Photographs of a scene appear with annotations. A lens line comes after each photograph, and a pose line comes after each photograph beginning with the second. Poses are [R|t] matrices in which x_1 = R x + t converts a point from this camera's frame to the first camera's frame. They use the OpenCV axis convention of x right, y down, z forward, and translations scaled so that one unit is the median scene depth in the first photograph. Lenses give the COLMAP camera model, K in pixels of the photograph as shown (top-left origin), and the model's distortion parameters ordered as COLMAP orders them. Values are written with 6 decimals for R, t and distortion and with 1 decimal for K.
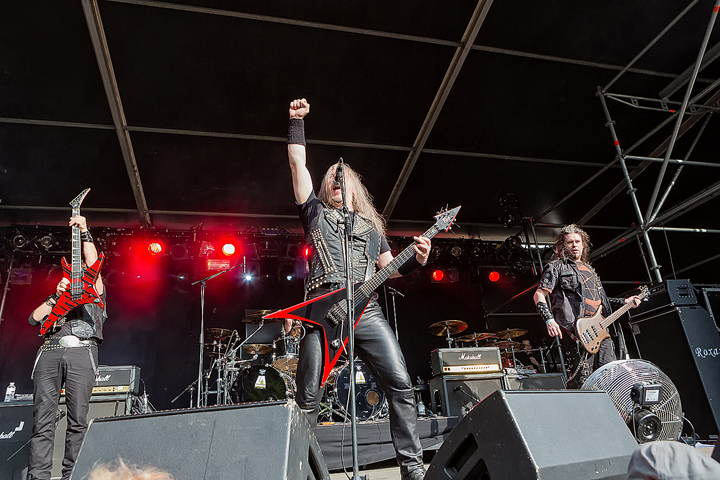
lens RADIAL K [[510.7, 0, 360.0], [0, 510.7, 240.0], [0, 0, 1]] dist [0.002480, 0.000615]
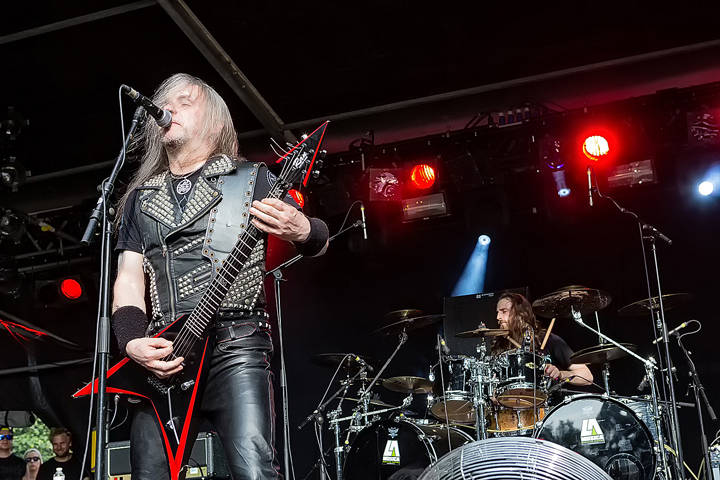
lens RADIAL K [[1135.2, 0, 360.0], [0, 1135.2, 240.0], [0, 0, 1]] dist [-0.026770, -0.039588]
pose [[0.834812, -0.142219, -0.531849, 0.392038], [0.206732, 0.976340, 0.063418, -0.003974], [0.510246, -0.162893, 0.844461, 0.070846]]
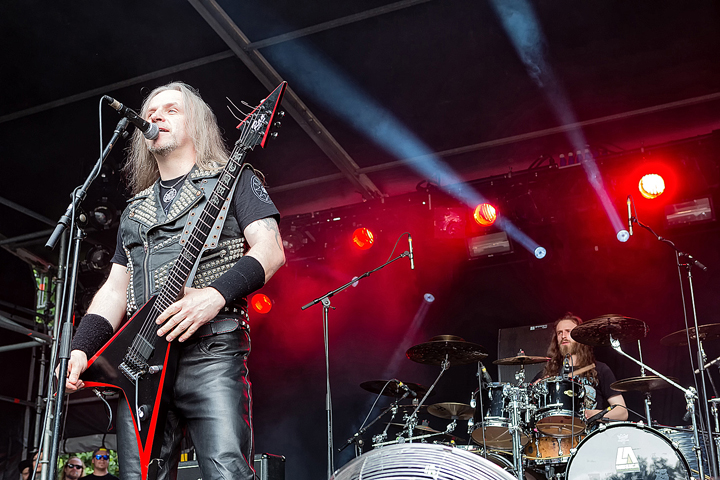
lens RADIAL K [[1027.5, 0, 360.0], [0, 1027.5, 240.0], [0, 0, 1]] dist [-0.001437, -0.017130]
pose [[0.773033, -0.167277, -0.611914, 0.409846], [0.207401, 0.978241, -0.005409, 0.035544], [0.599504, -0.122730, 0.790906, 0.165600]]
